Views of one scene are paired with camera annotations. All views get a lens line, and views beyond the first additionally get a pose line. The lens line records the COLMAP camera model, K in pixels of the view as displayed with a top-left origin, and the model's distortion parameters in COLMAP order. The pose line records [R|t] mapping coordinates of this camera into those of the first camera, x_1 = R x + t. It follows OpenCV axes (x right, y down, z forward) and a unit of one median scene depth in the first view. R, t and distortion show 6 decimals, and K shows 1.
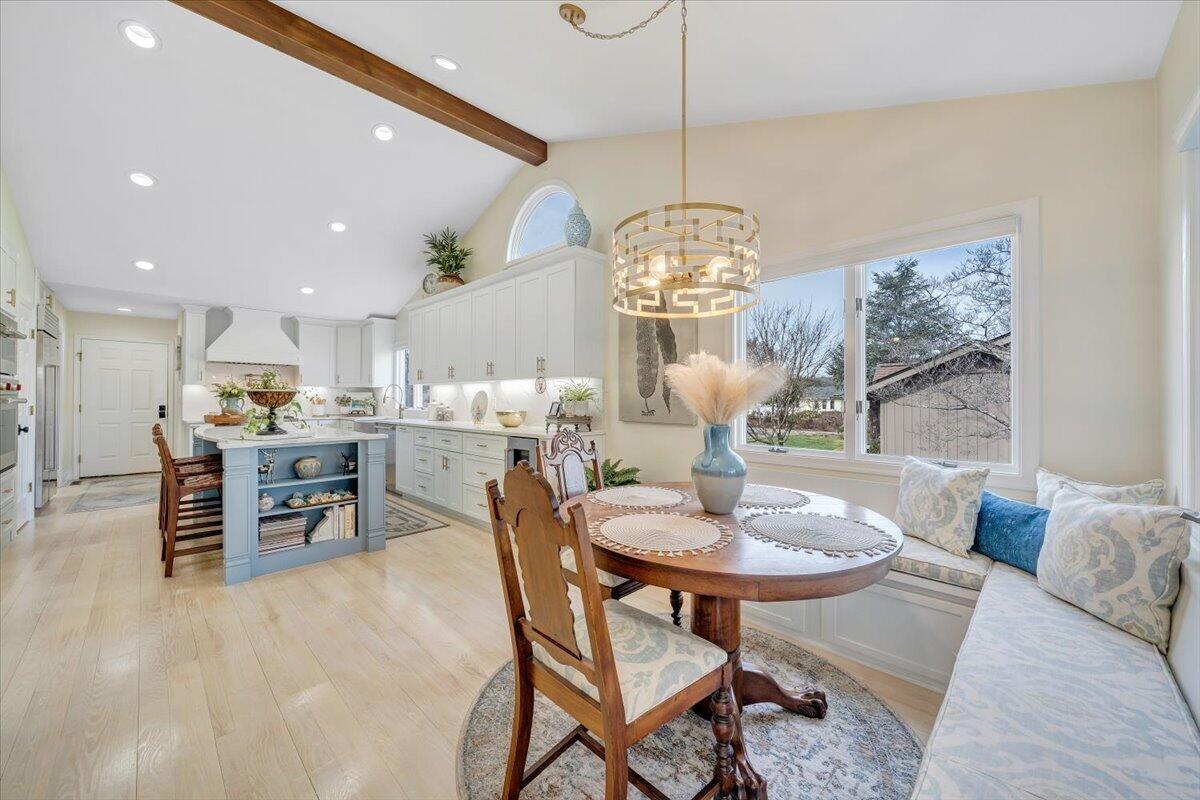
lens RADIAL K [[483.2, 0, 595.0], [0, 483.2, 396.7], [0, 0, 1]] dist [-0.000031, -0.000153]
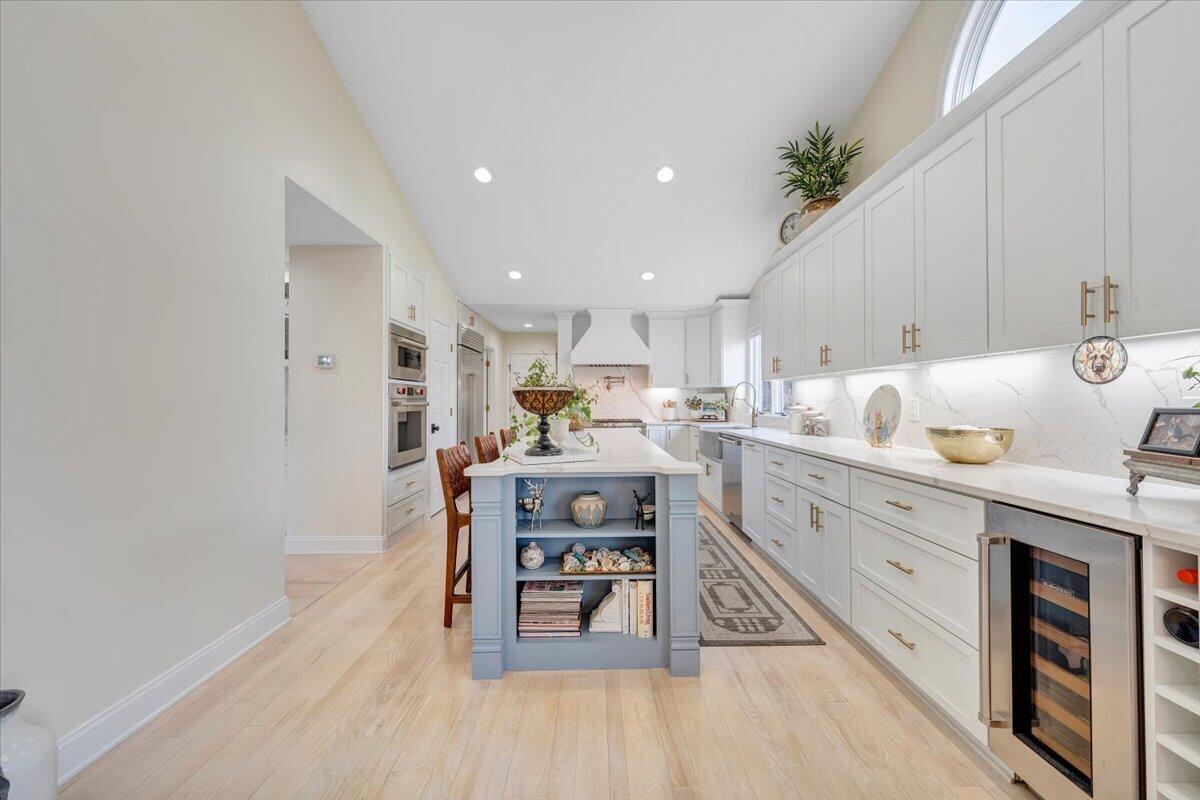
lens RADIAL K [[483.2, 0, 595.0], [0, 483.2, 396.7], [0, 0, 1]] dist [-0.000031, -0.000153]
pose [[0.740066, -0.009478, -0.672468, -0.129519], [0.006756, 0.999955, -0.006658, 0.001808], [0.672501, 0.000384, 0.740096, 0.442955]]
